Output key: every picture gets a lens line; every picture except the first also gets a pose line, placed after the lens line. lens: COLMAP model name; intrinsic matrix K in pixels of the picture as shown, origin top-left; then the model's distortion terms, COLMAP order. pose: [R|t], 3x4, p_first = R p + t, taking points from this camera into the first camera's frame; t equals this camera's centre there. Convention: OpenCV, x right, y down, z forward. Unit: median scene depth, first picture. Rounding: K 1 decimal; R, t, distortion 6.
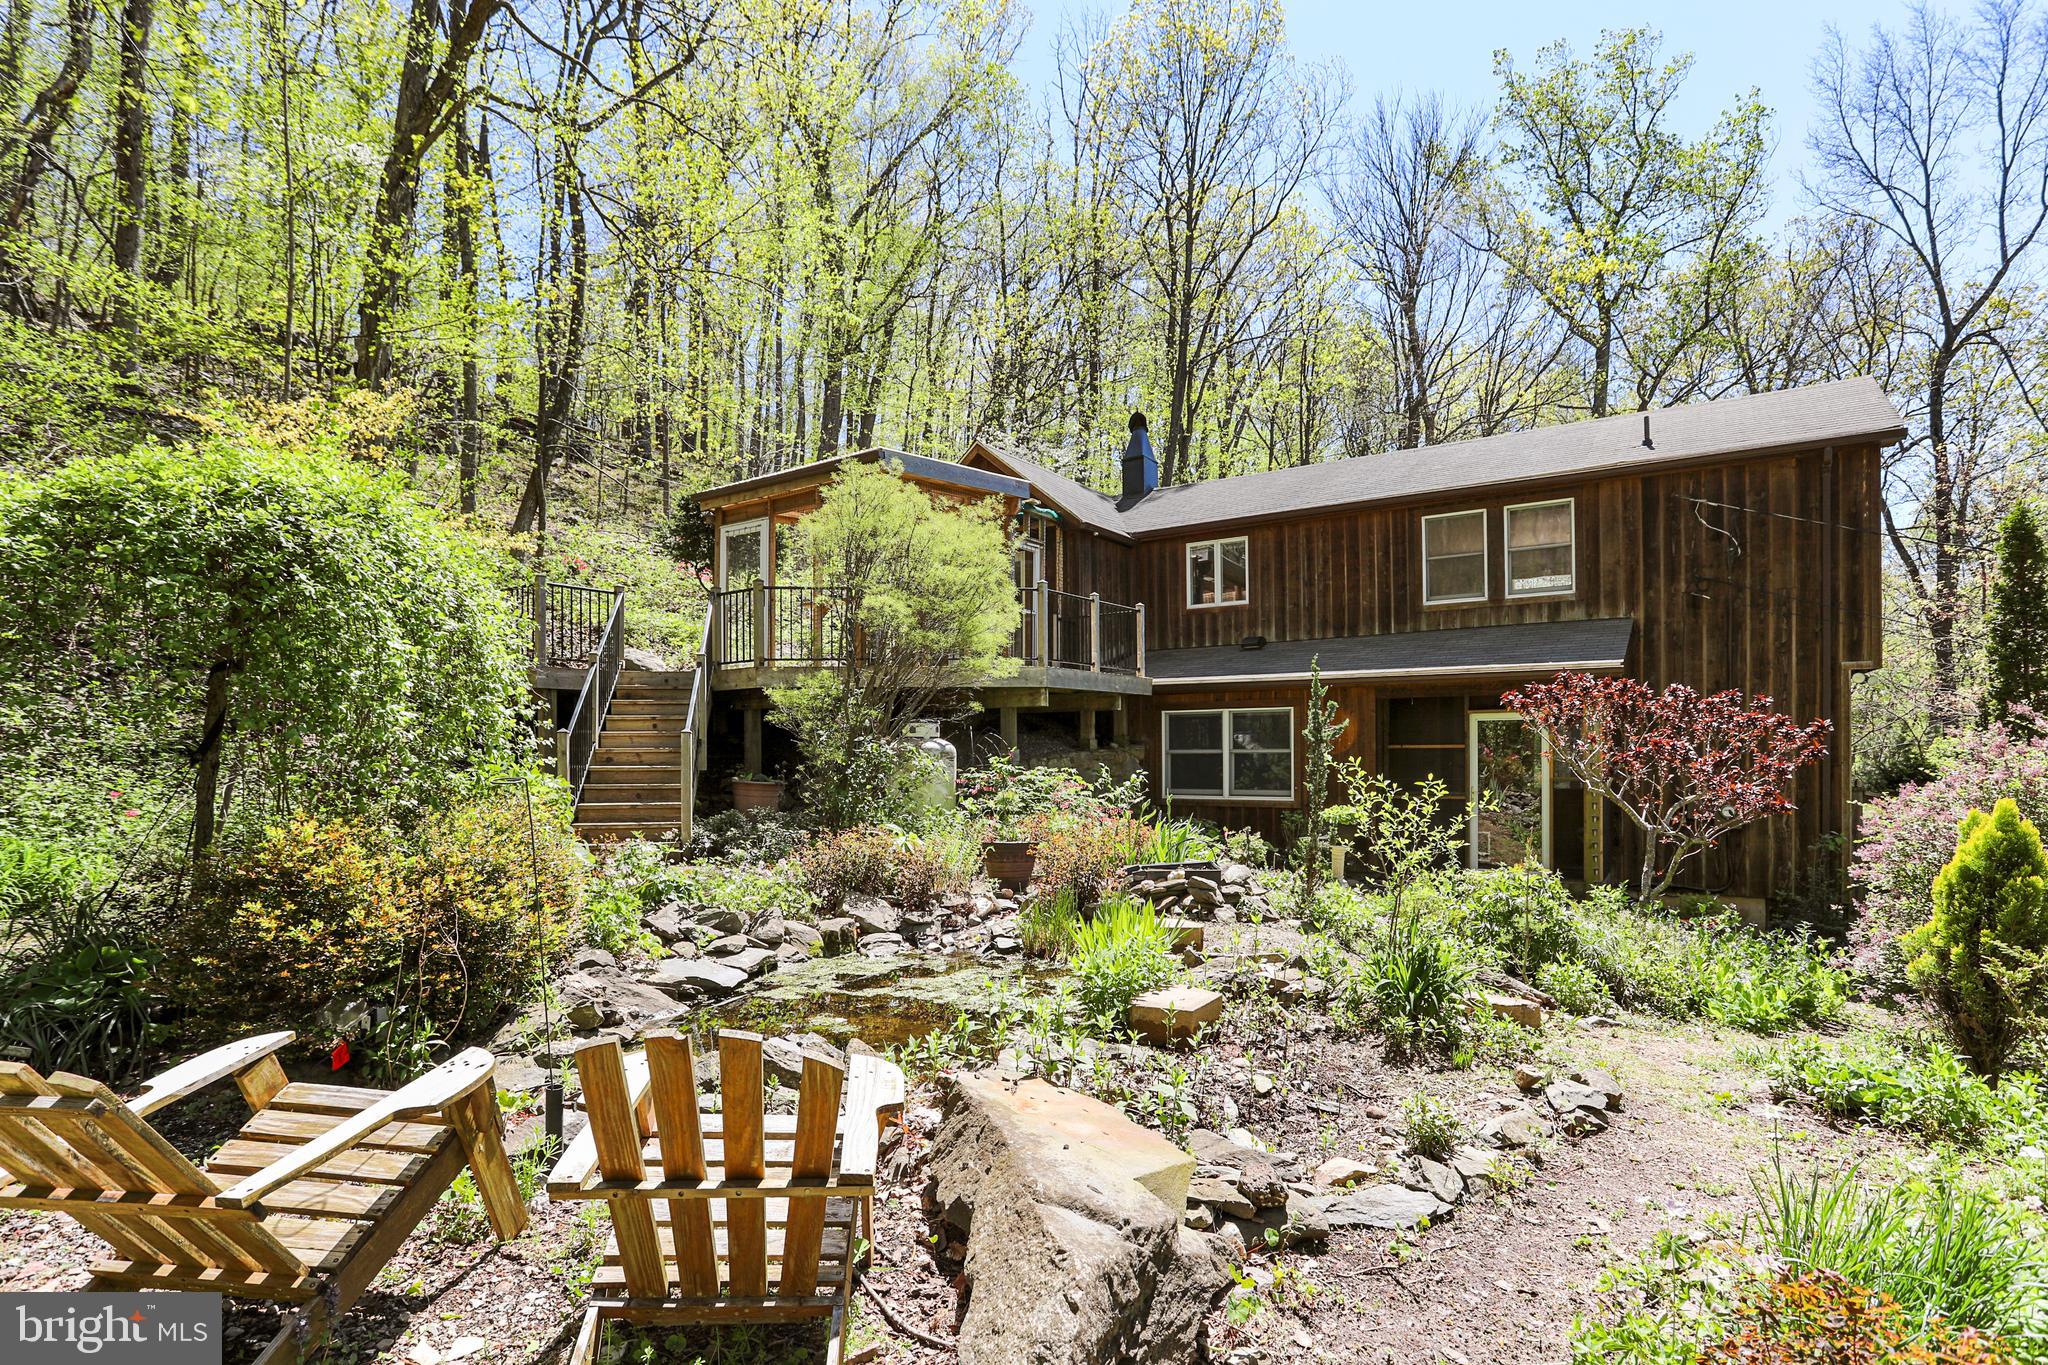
lens RADIAL K [[995.5, 0, 1003.3], [0, 995.5, 692.6], [0, 0, 1]] dist [-0.073598, 0.042549]
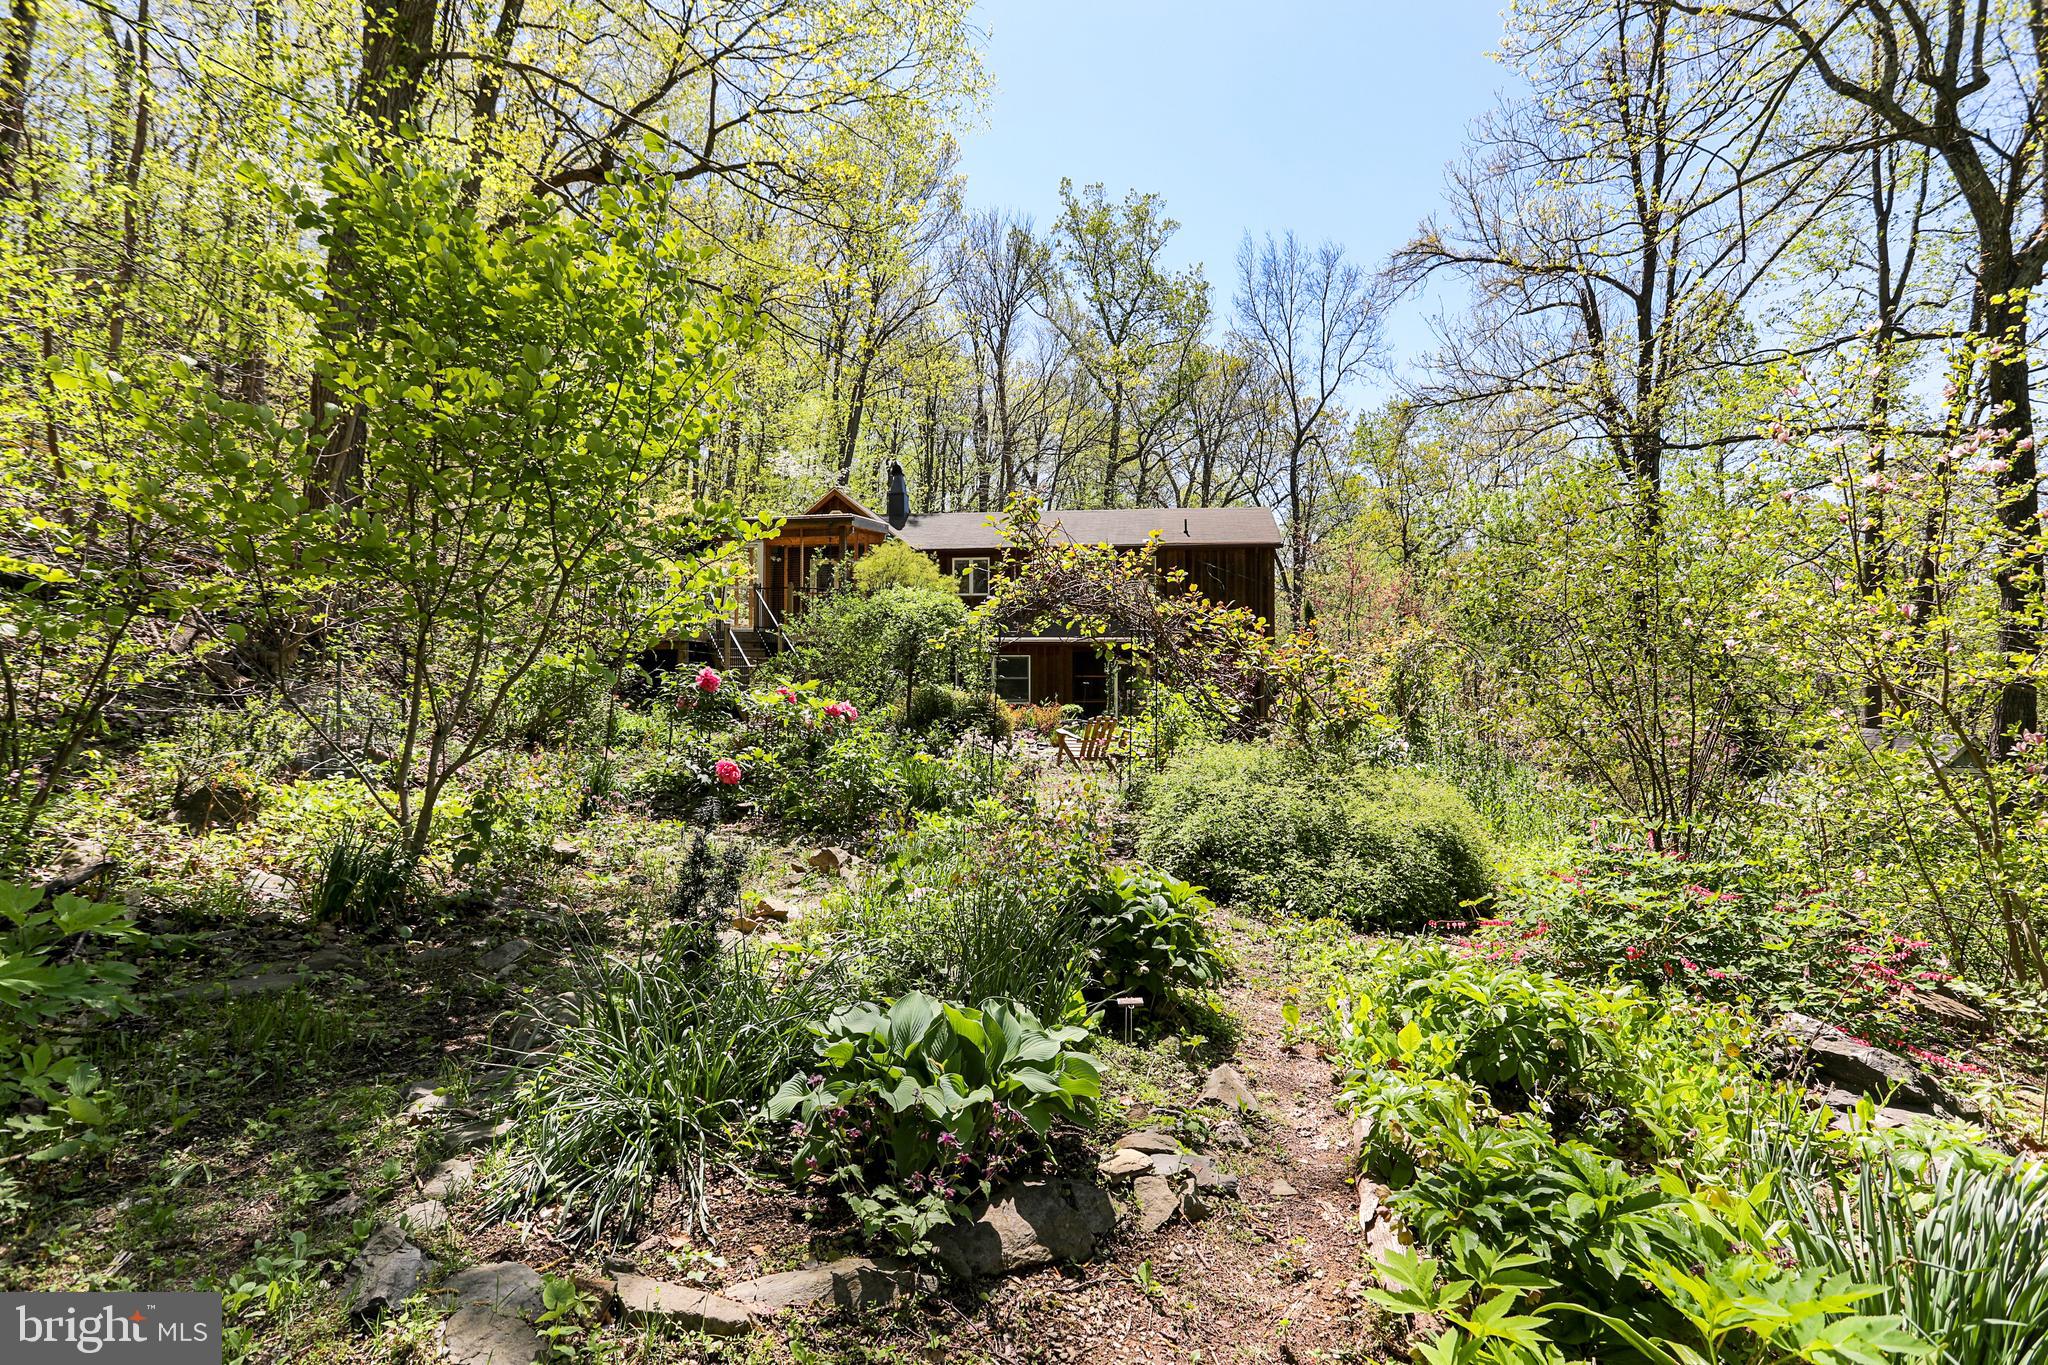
lens RADIAL K [[995.5, 0, 1003.3], [0, 995.5, 692.6], [0, 0, 1]] dist [-0.073598, 0.042549]
pose [[0.885416, -0.000094, 0.464799, -0.246534], [-0.023987, 0.998658, 0.045896, 0.001152], [-0.464179, -0.051787, 0.884226, -0.273237]]
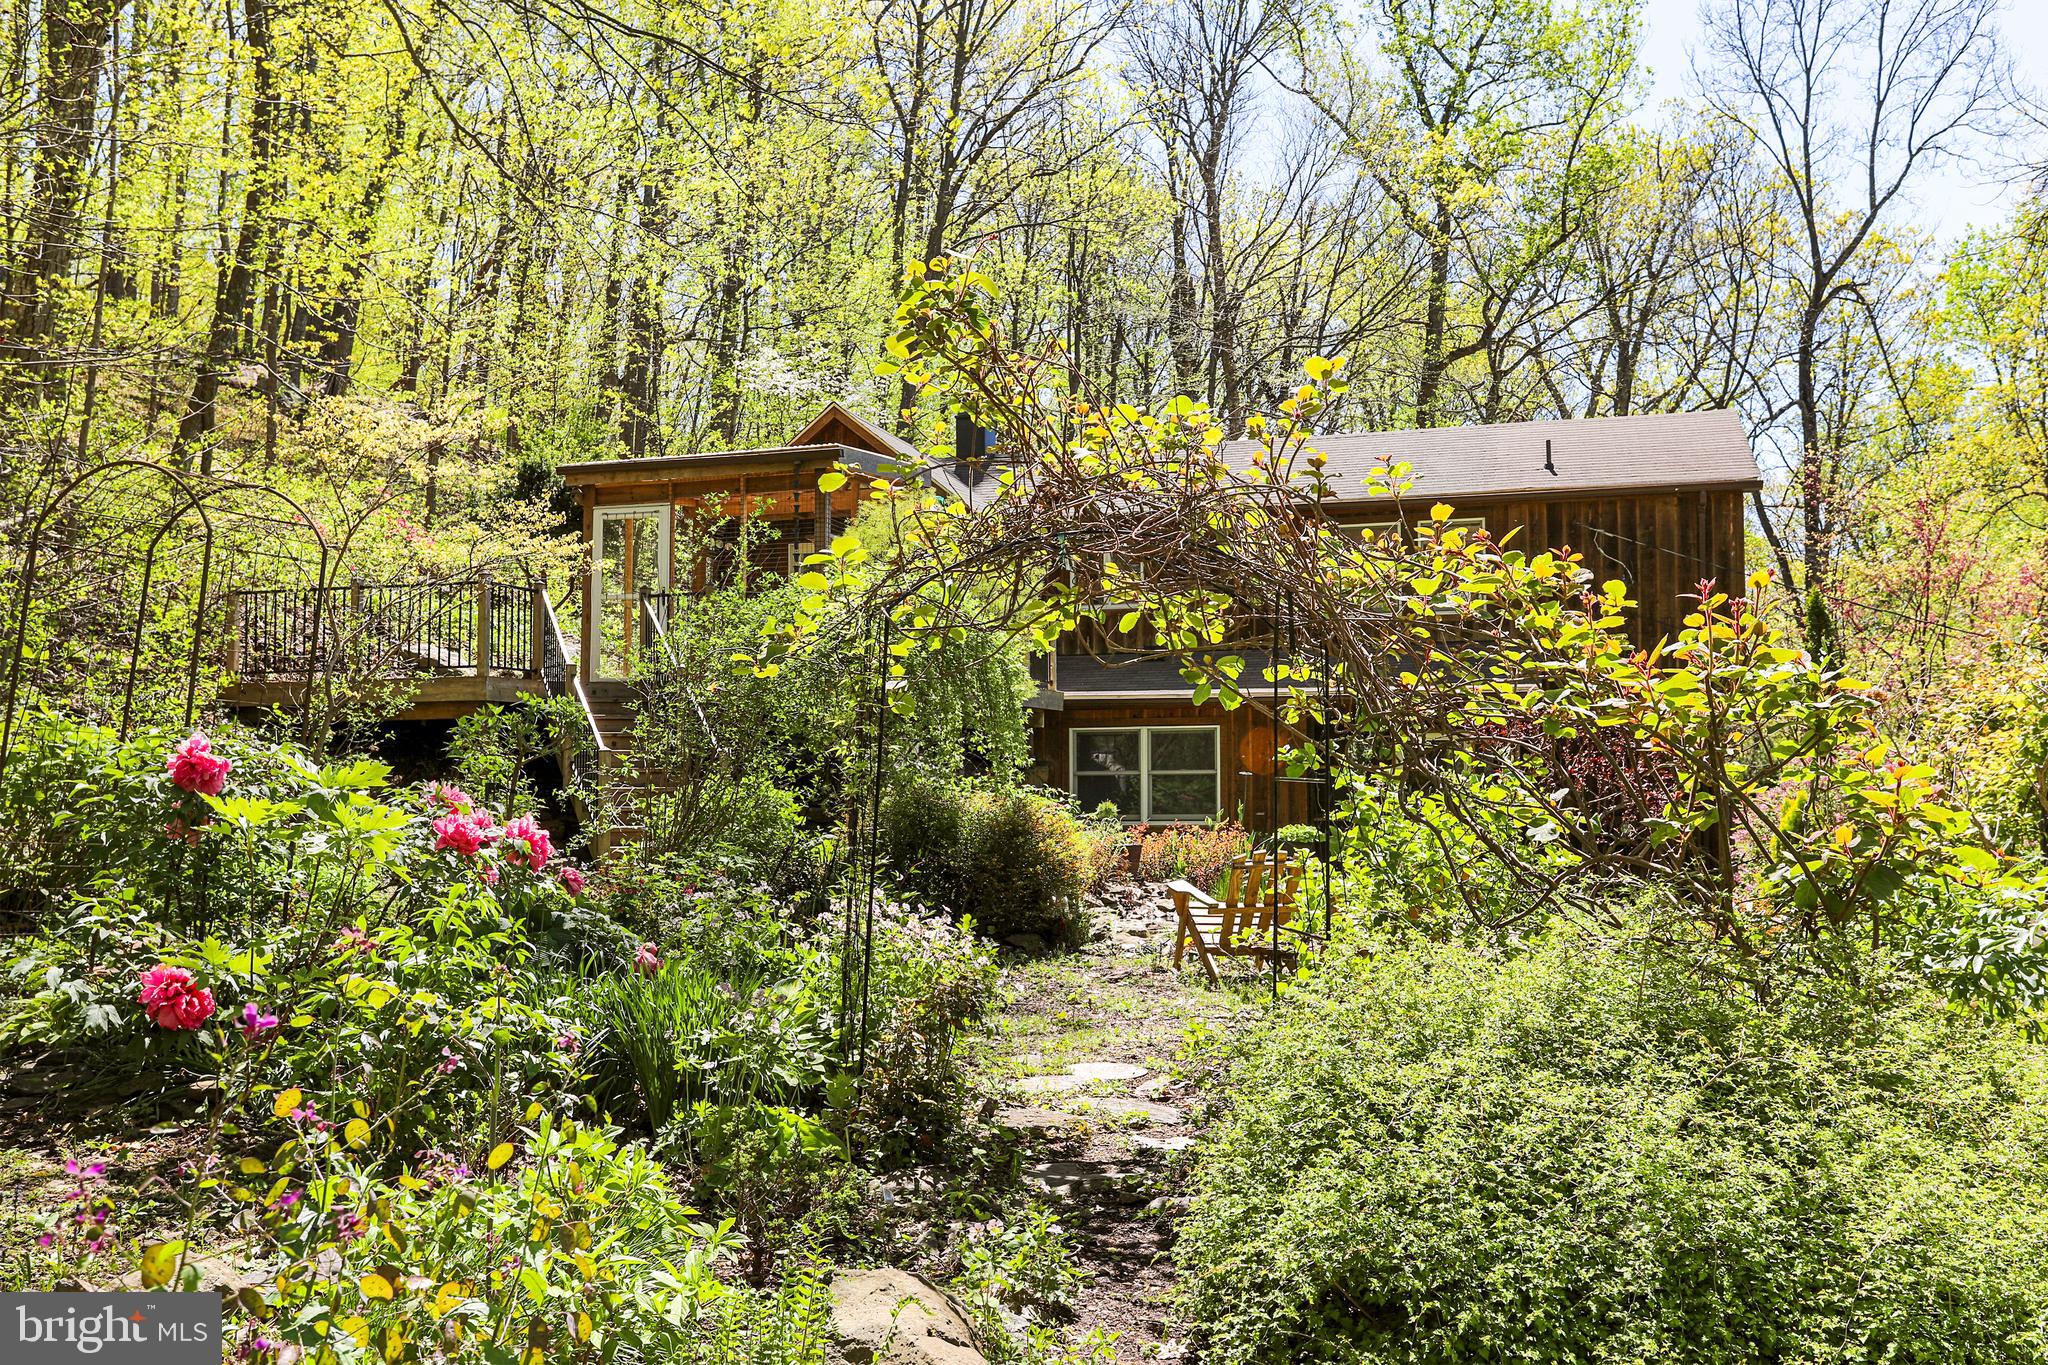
lens RADIAL K [[1815.9, 0, 981.5], [0, 1815.9, 773.1], [0, 0, 1]] dist [-0.150309, 0.553604]
pose [[0.943482, -0.007512, 0.331338, -0.229116], [-0.003590, 0.999453, 0.032882, 0.002121], [-0.331404, -0.032213, 0.942939, -0.258501]]
